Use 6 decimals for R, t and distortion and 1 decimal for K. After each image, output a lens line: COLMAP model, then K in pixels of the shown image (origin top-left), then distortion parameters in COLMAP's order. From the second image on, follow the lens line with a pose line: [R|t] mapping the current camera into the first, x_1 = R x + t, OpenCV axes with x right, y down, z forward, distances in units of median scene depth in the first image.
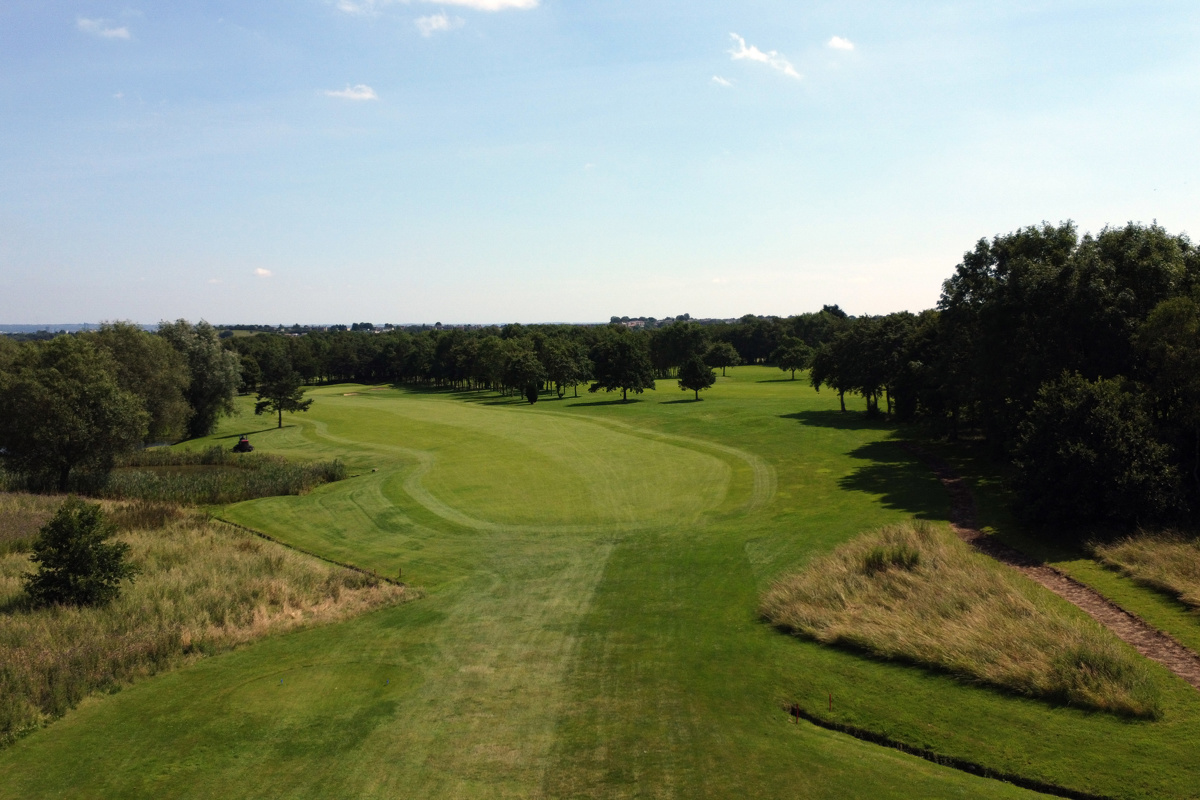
lens RADIAL K [[1030.9, 0, 600.0], [0, 1030.9, 400.0], [0, 0, 1]] dist [-0.028806, 0.002013]
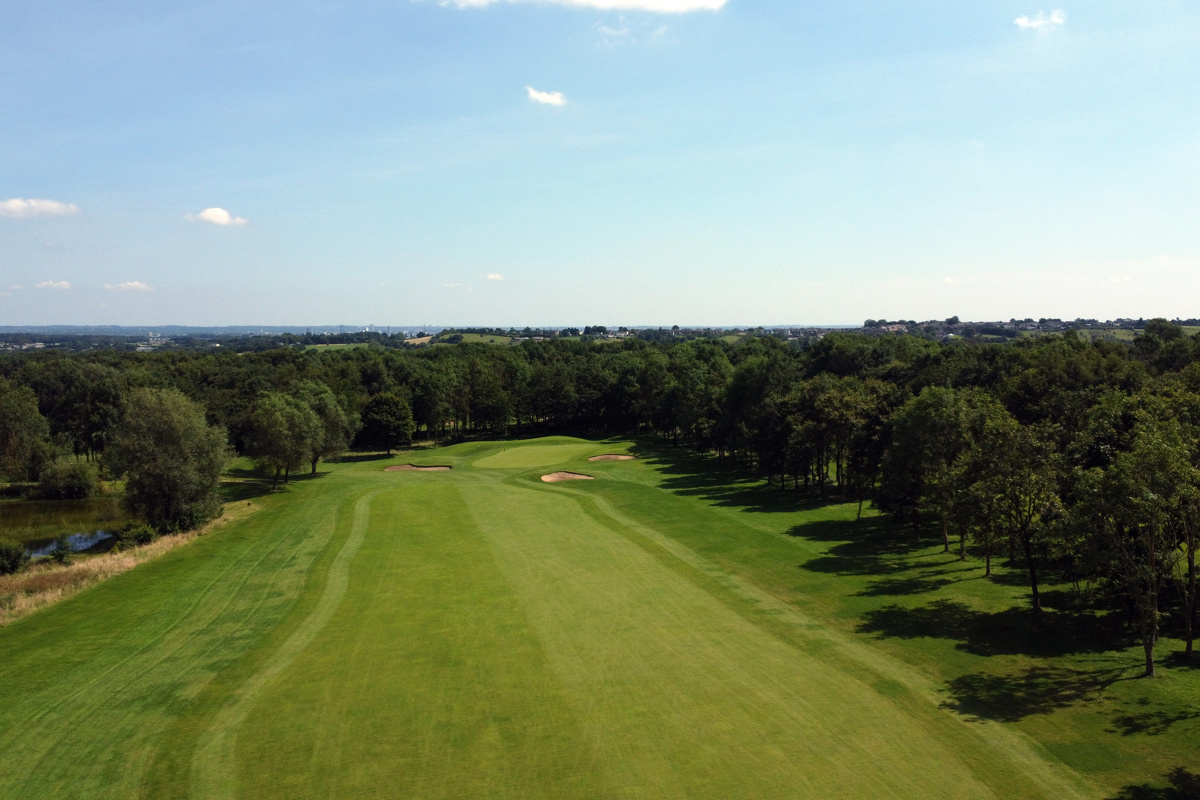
lens RADIAL K [[1030.9, 0, 600.0], [0, 1030.9, 400.0], [0, 0, 1]] dist [-0.028806, 0.002013]
pose [[0.975149, 0.017038, -0.220894, -0.120590], [-0.017559, 0.999846, -0.000396, -0.048895], [0.220853, 0.004265, 0.975298, 0.563770]]
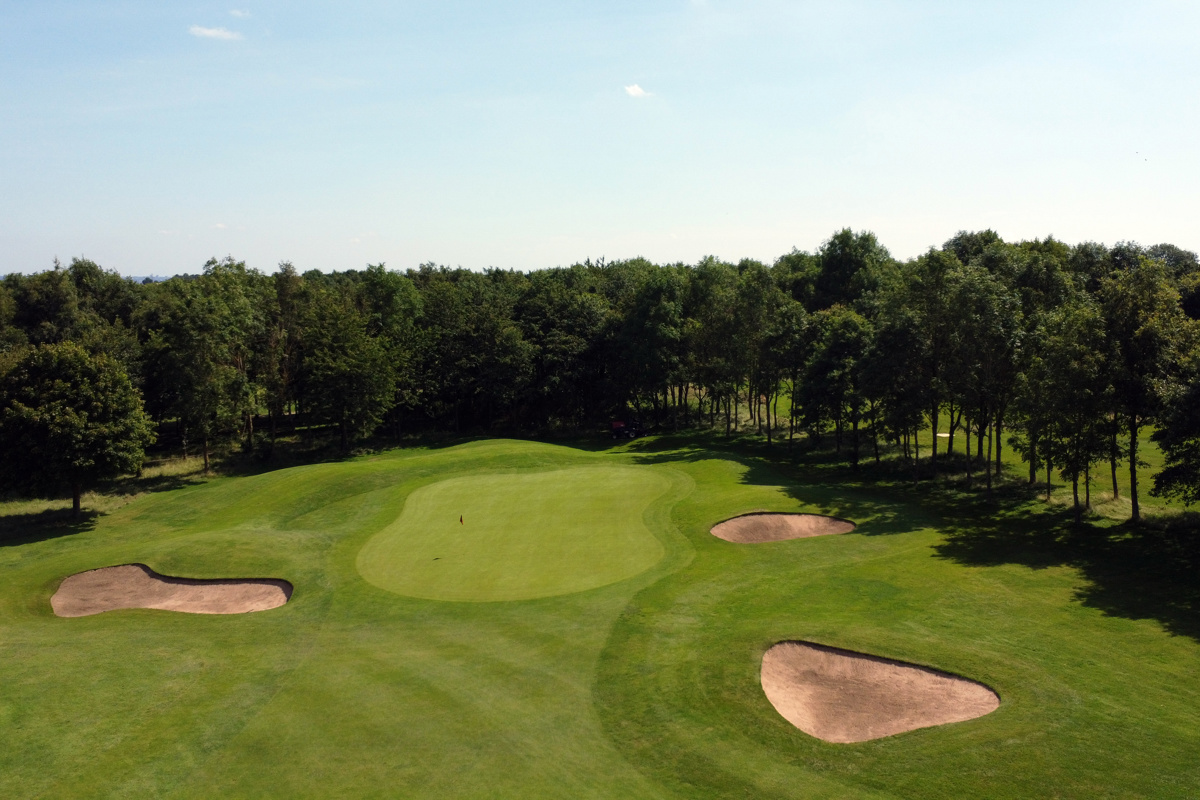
lens RADIAL K [[1030.9, 0, 600.0], [0, 1030.9, 400.0], [0, 0, 1]] dist [-0.028806, 0.002013]
pose [[0.999783, 0.006906, 0.019669, -0.300992], [-0.007727, 0.999090, 0.041948, -0.049017], [-0.019361, -0.042091, 0.998926, 0.985192]]
